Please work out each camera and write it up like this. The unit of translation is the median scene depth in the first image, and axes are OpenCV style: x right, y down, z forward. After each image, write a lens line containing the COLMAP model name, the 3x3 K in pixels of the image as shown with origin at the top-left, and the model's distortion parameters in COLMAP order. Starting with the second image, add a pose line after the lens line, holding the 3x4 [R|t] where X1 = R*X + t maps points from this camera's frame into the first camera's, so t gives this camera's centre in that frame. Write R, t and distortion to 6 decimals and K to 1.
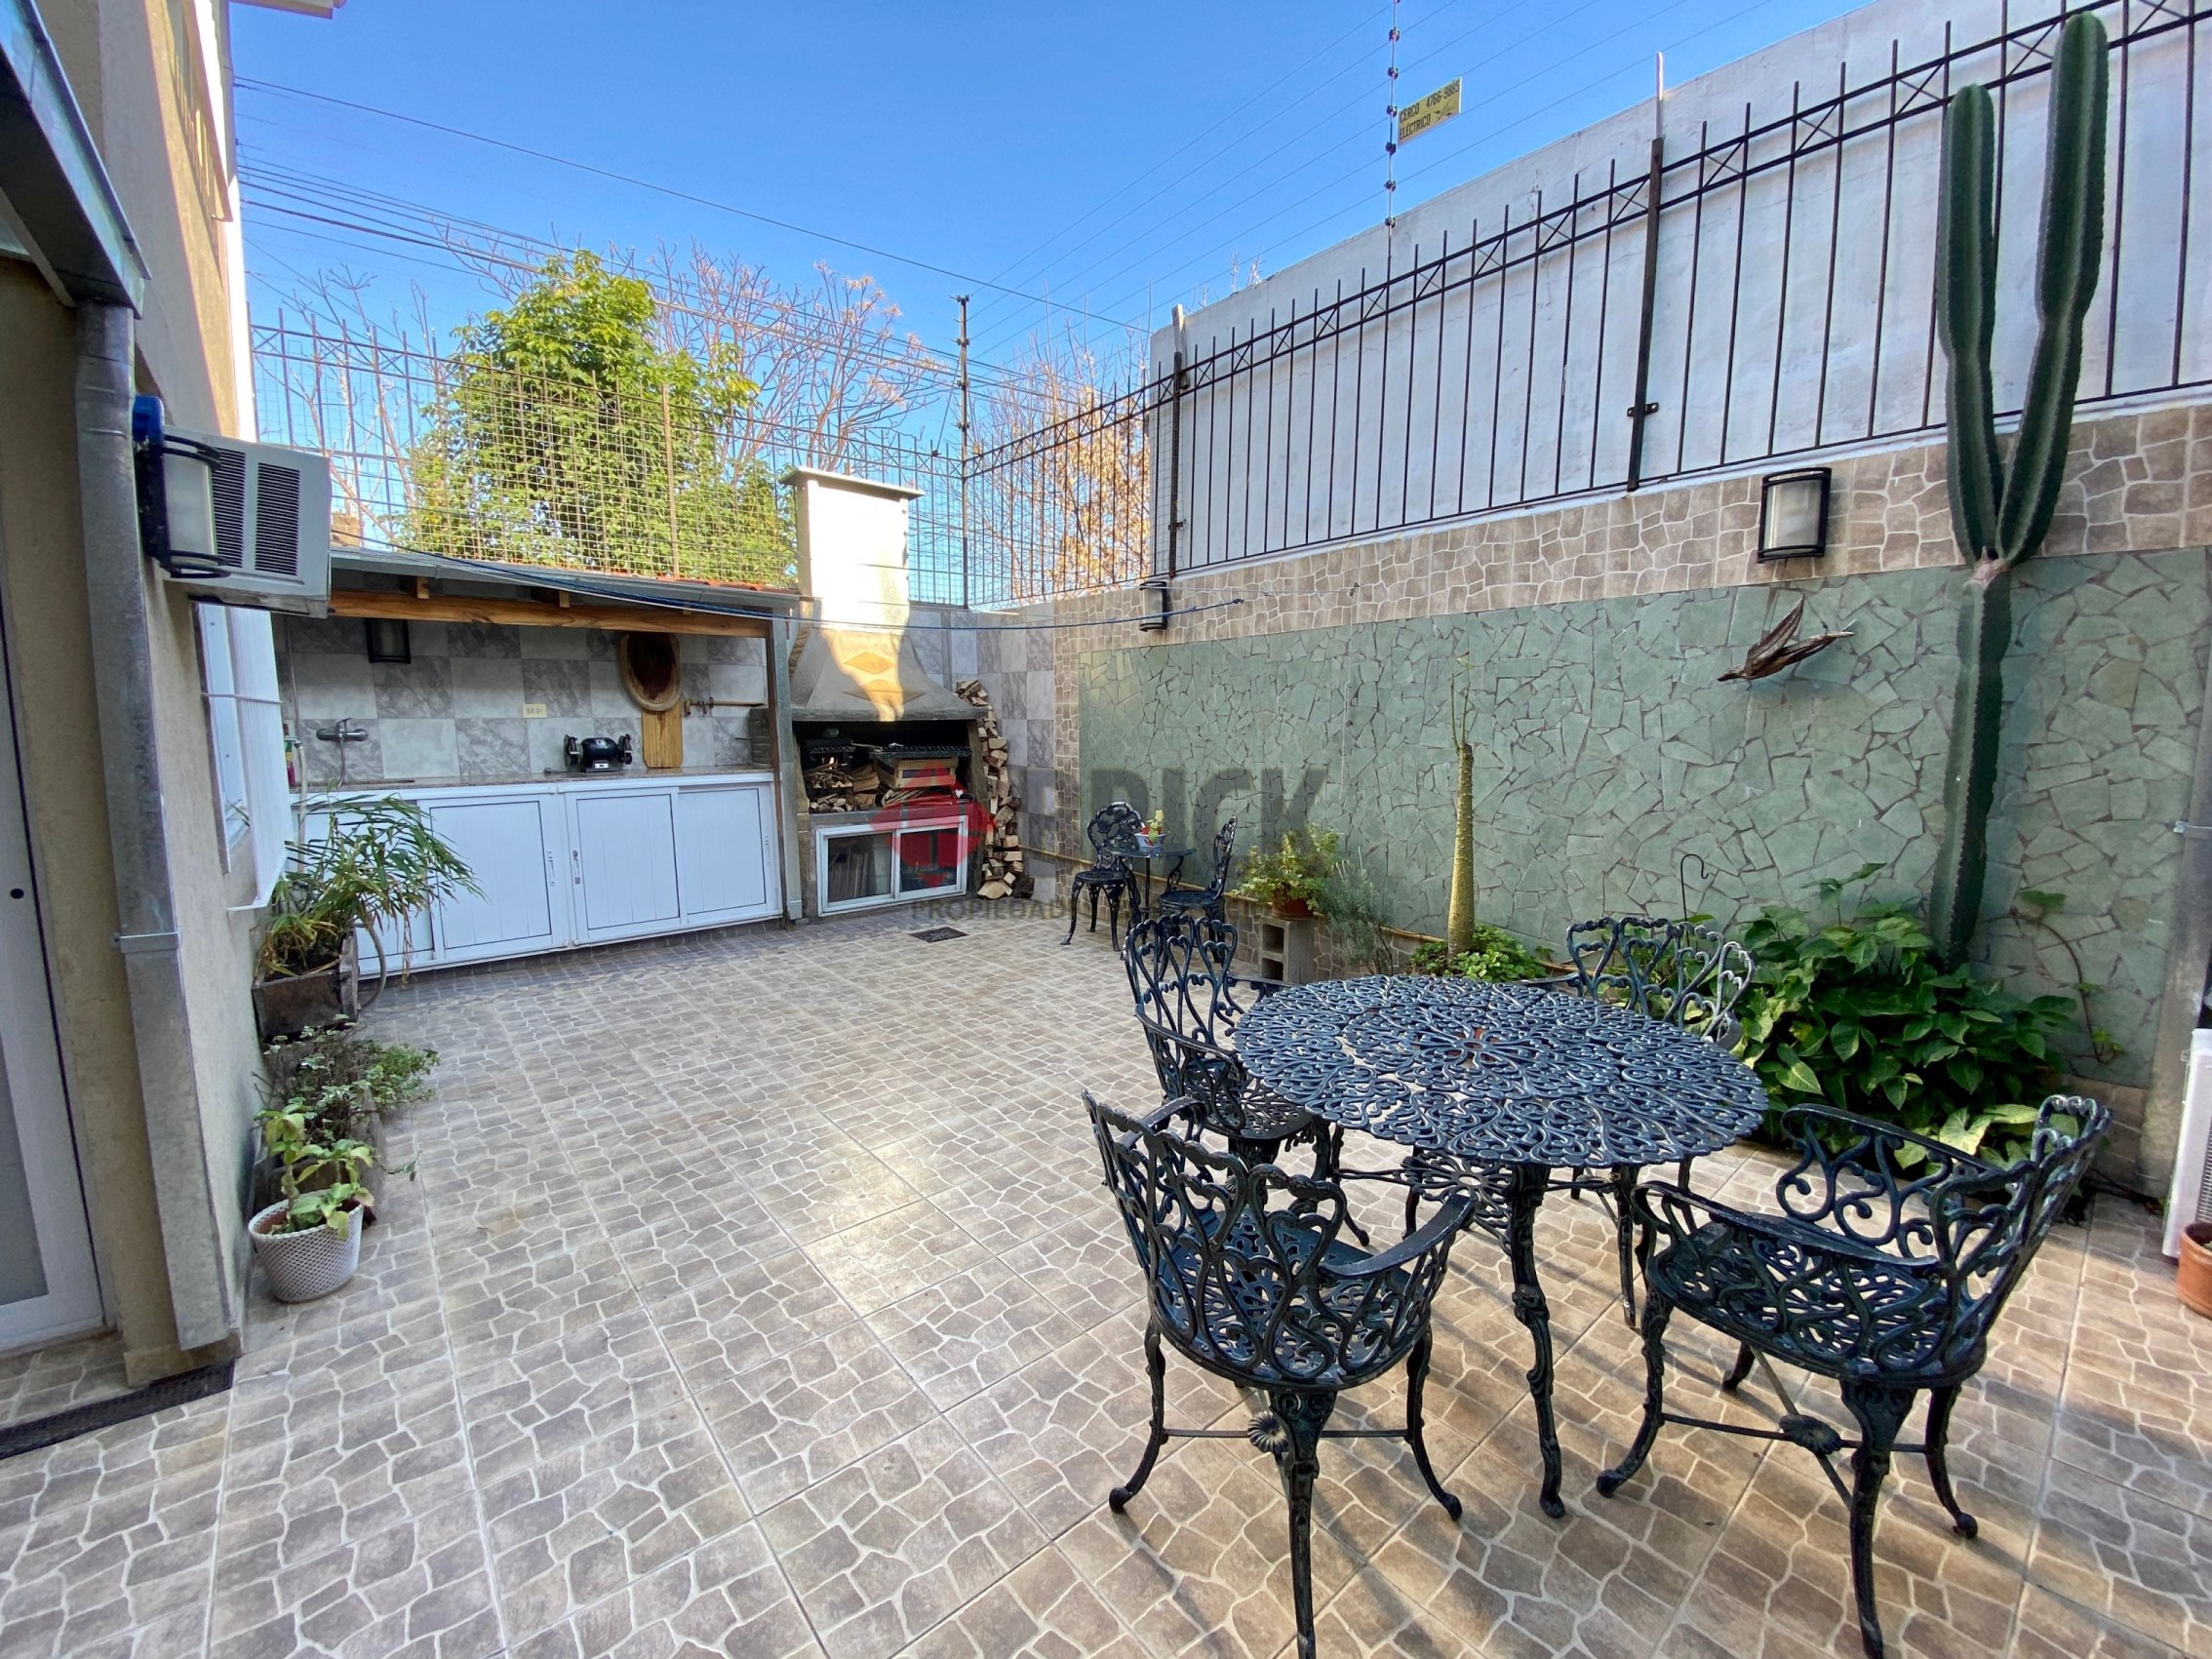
lens RADIAL K [[881.1, 0, 1115.0], [0, 881.1, 830.7], [0, 0, 1]] dist [-0.010977, -0.008663]
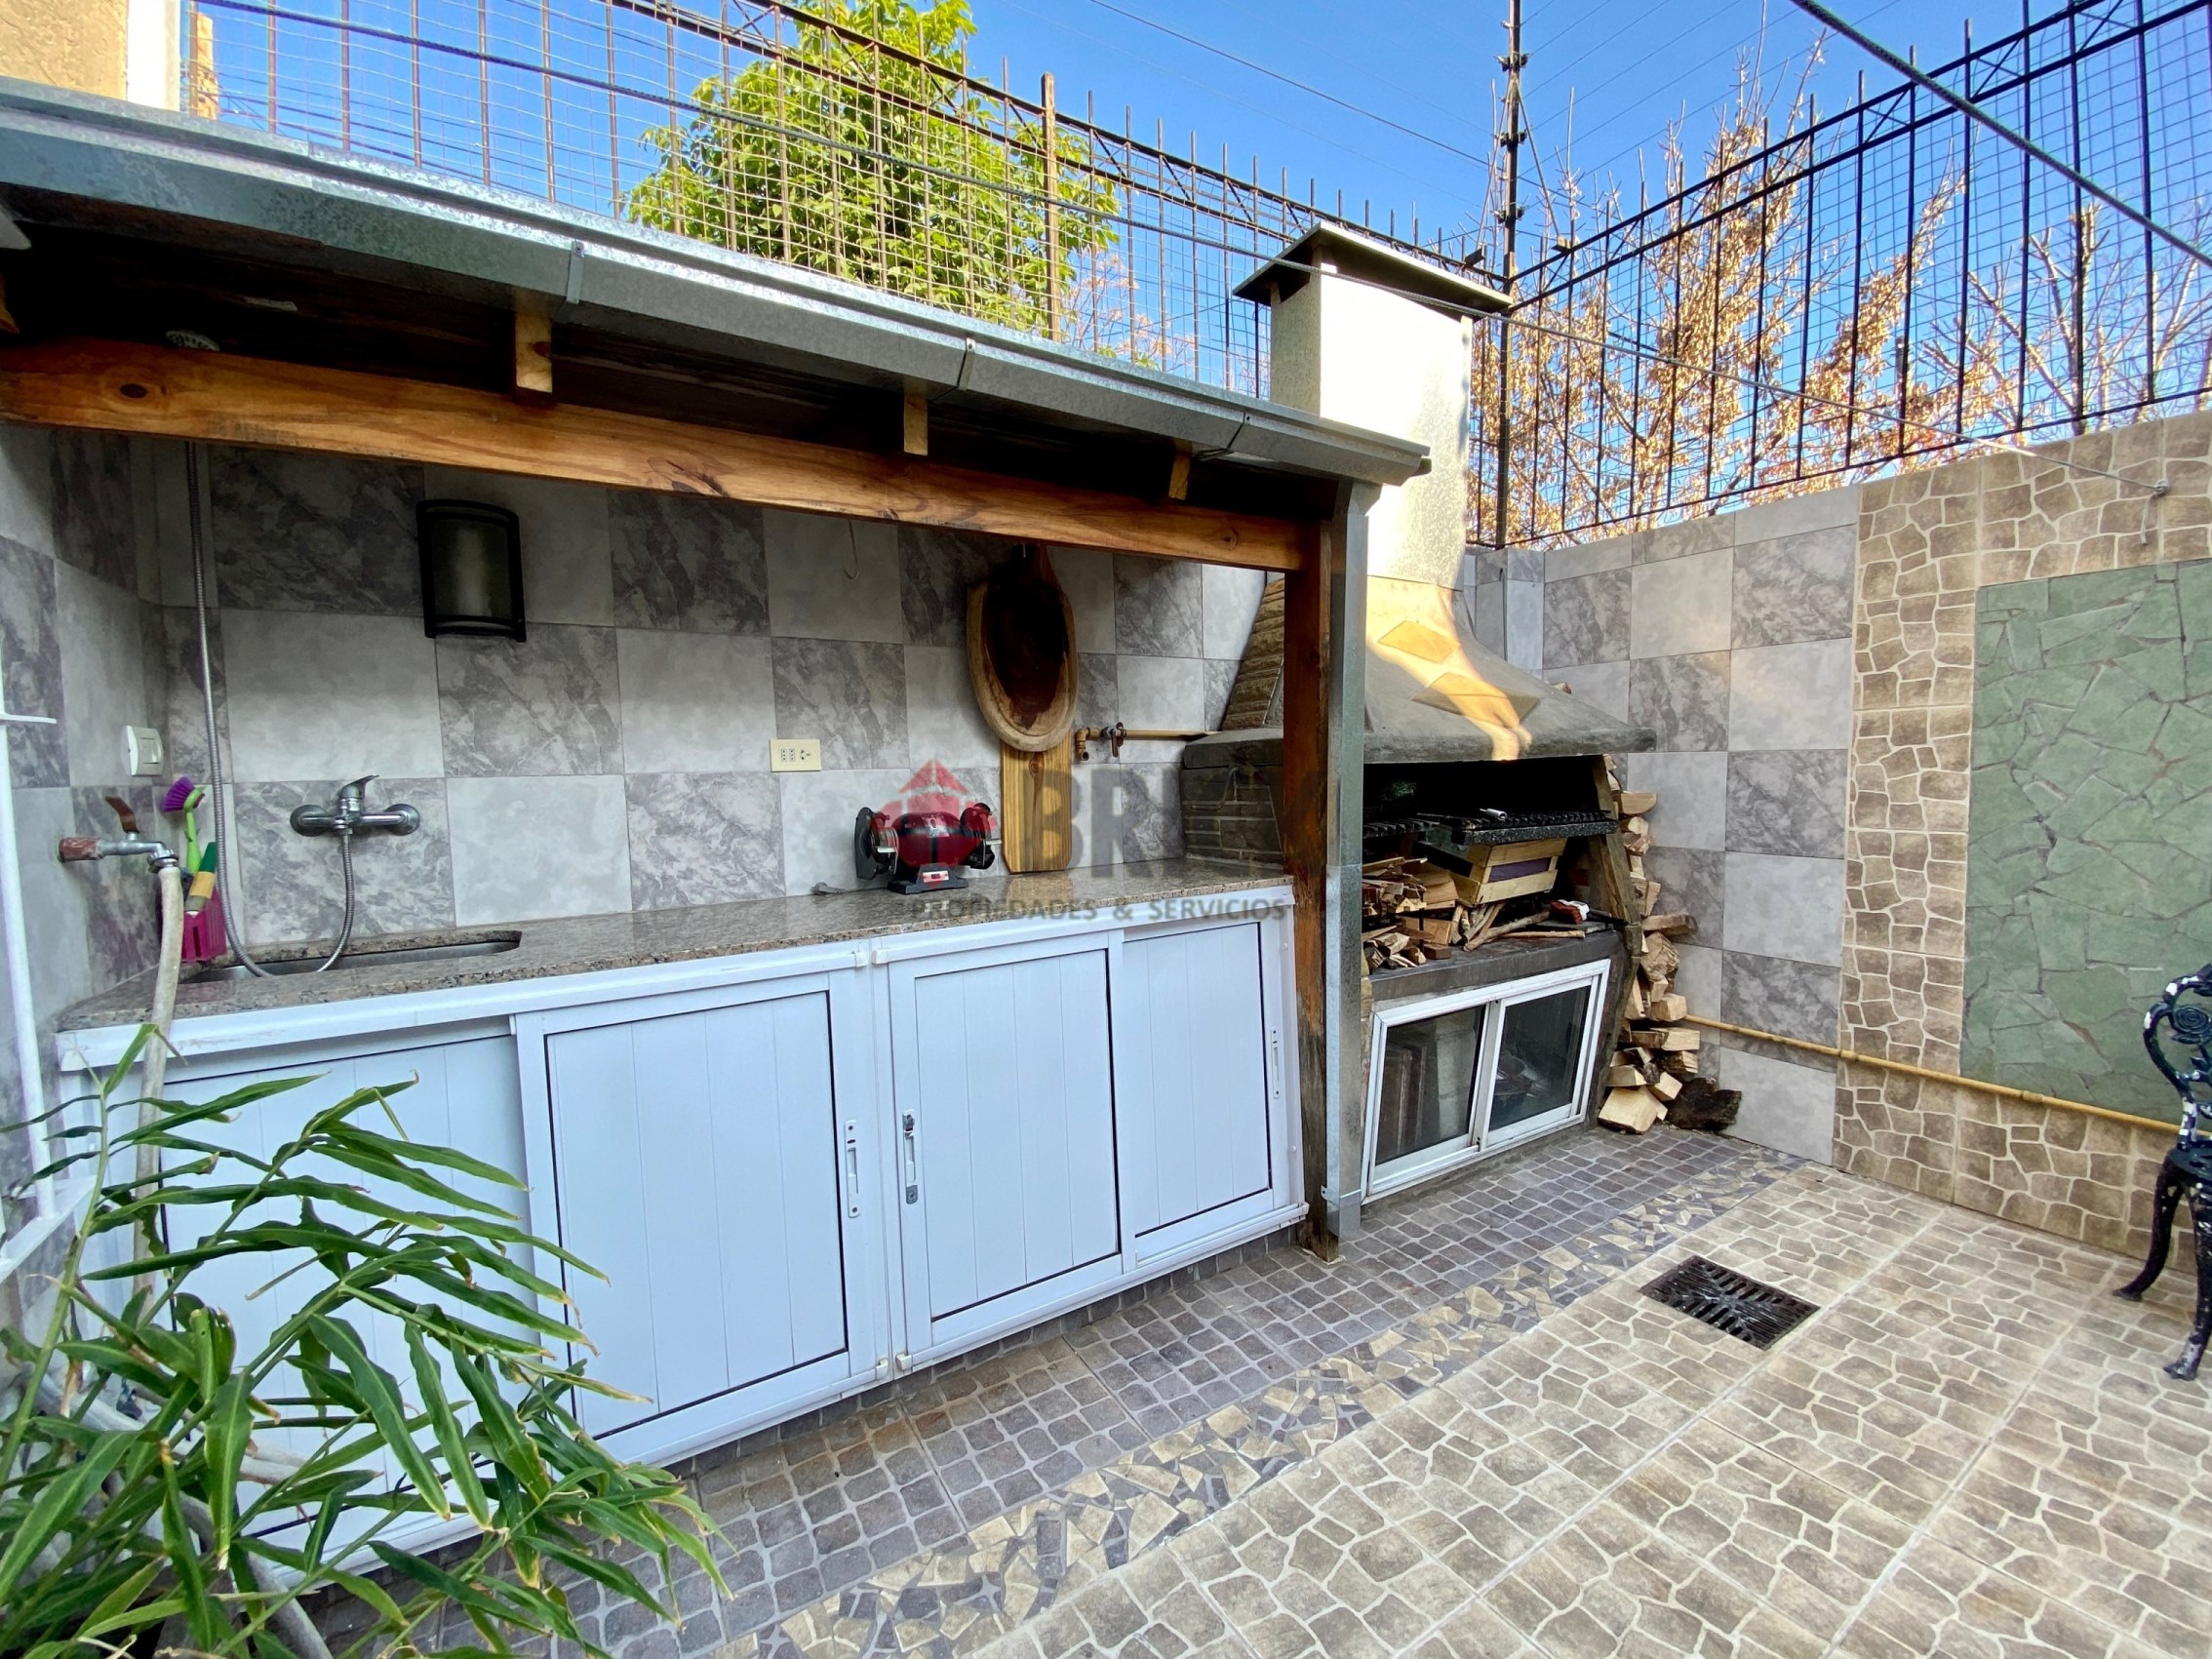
lens RADIAL K [[890.2, 0, 1077.0], [0, 890.2, 835.5], [0, 0, 1]] dist [0.030407, -0.015200]
pose [[0.984100, -0.009270, -0.177373, -0.422742], [0.000945, 0.998896, -0.046964, -0.071191], [0.177612, 0.046050, 0.983023, 0.558855]]
